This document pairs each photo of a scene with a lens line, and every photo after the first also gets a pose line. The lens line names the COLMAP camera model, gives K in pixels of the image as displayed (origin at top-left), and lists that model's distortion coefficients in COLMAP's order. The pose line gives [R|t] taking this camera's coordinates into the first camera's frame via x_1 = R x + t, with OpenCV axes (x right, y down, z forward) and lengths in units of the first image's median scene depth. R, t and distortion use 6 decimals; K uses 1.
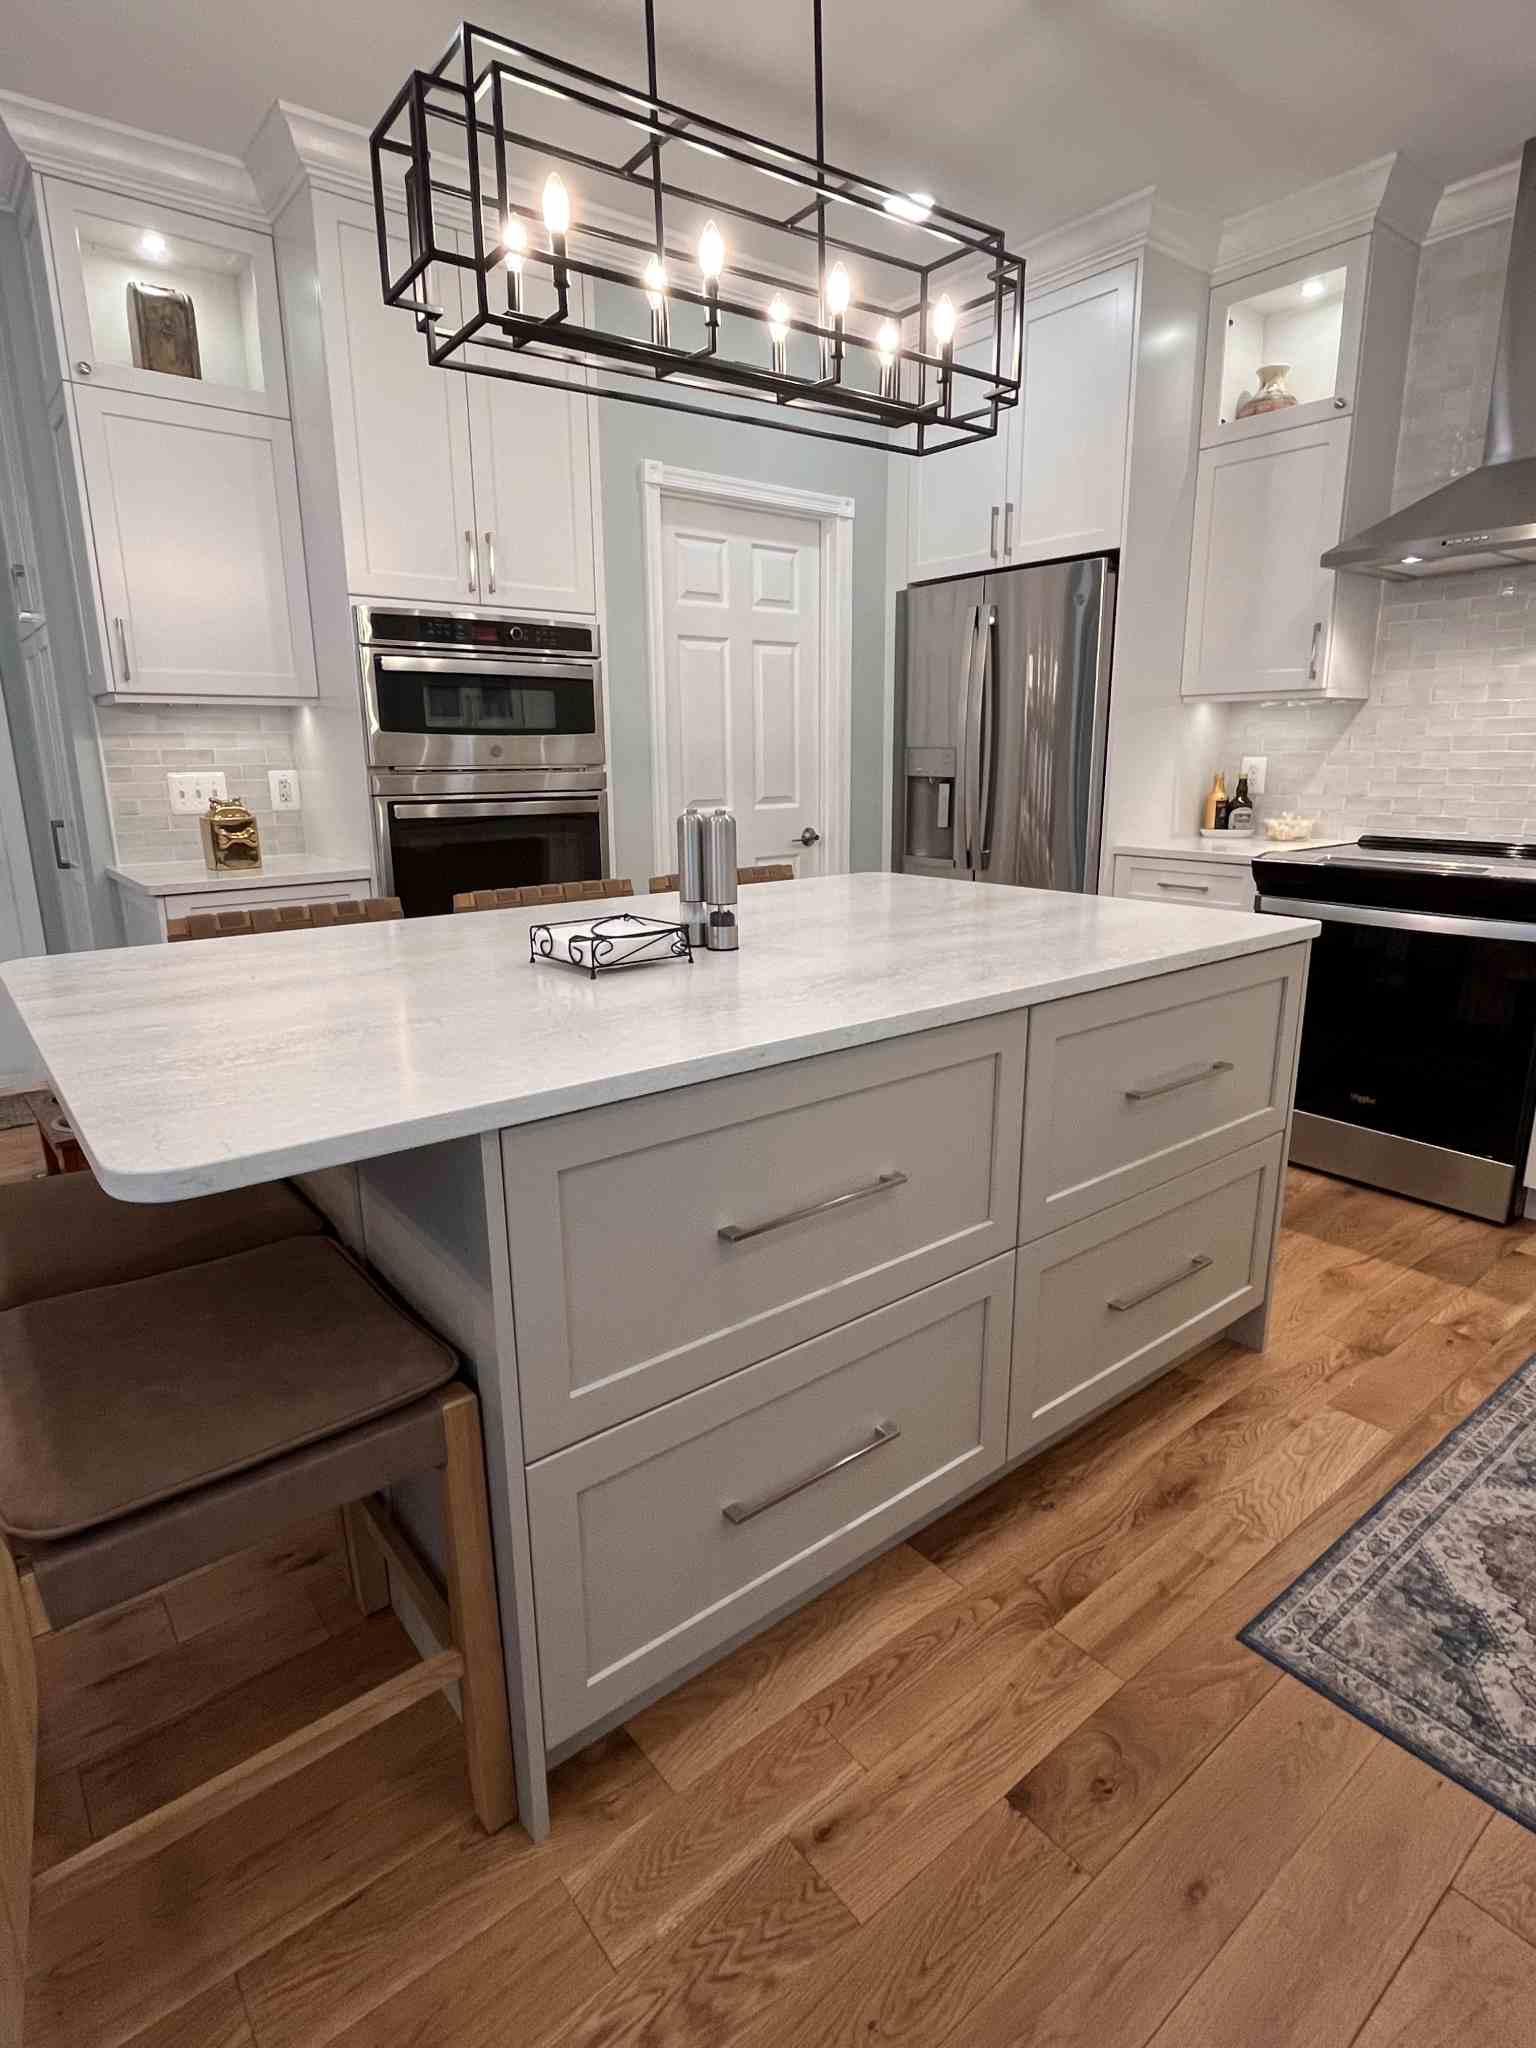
lens RADIAL K [[1077.4, 0, 778.7], [0, 1077.4, 1017.8], [0, 0, 1]] dist [-0.005698, 0.001722]
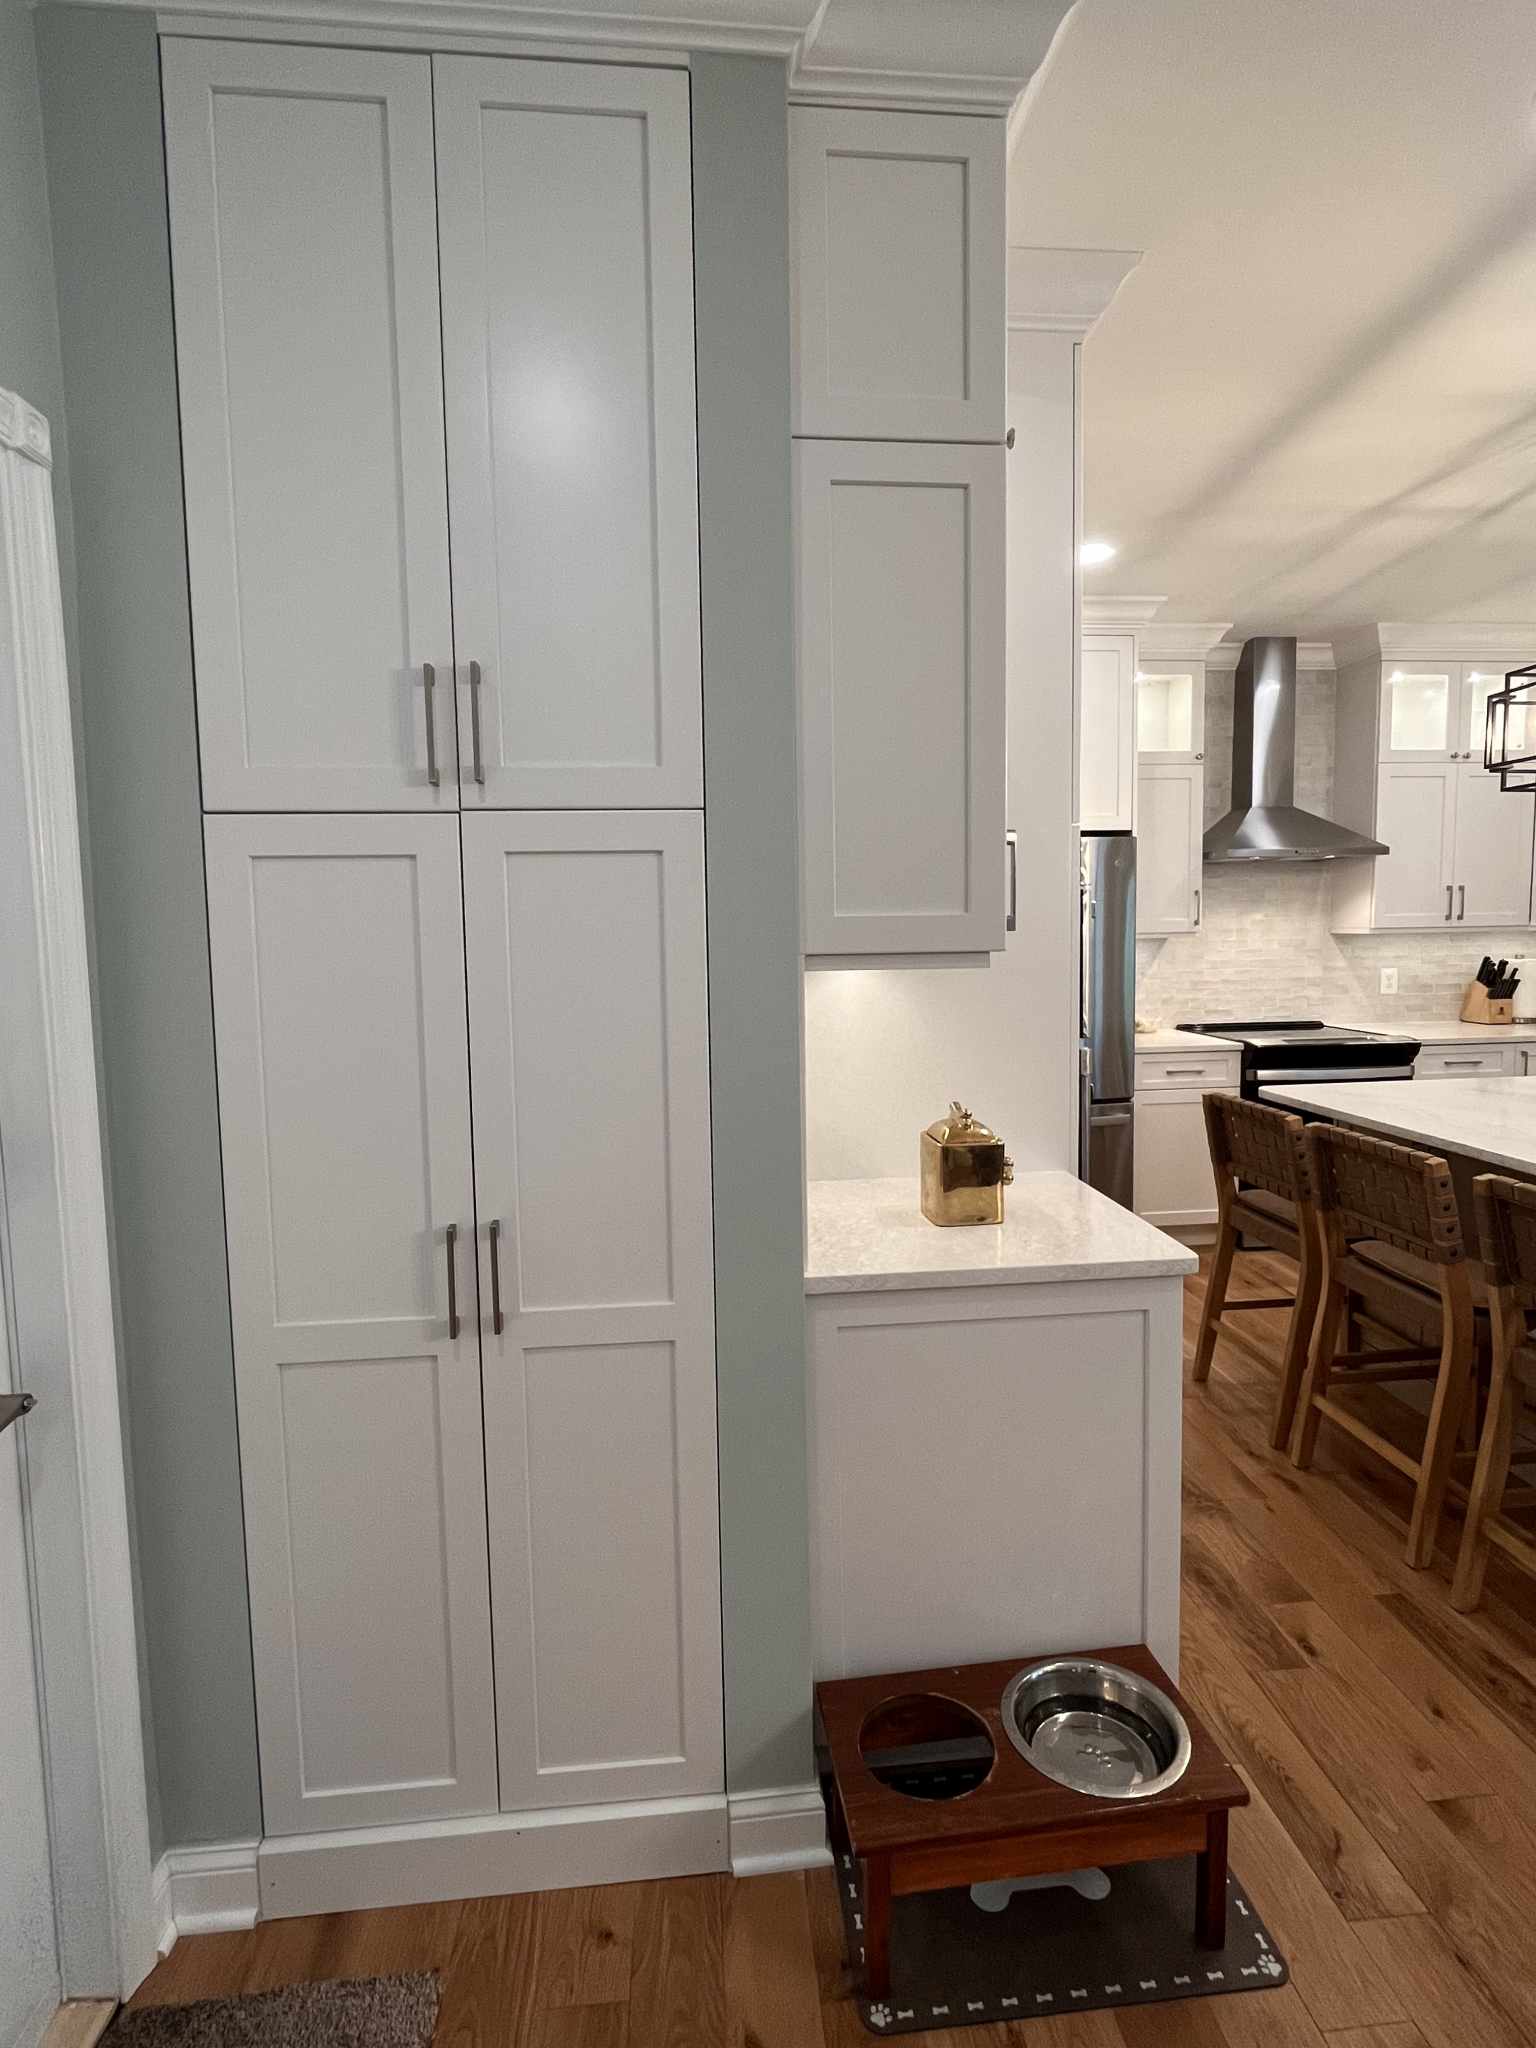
lens RADIAL K [[1012.5, 0, 778.8], [0, 1012.5, 1017.1], [0, 0, 1]] dist [-0.003373, 0.001005]
pose [[0.556915, -0.071941, 0.827448, -1.045229], [0.213841, 0.975076, -0.059150, -0.240743], [-0.802569, 0.209884, 0.558419, 0.733740]]
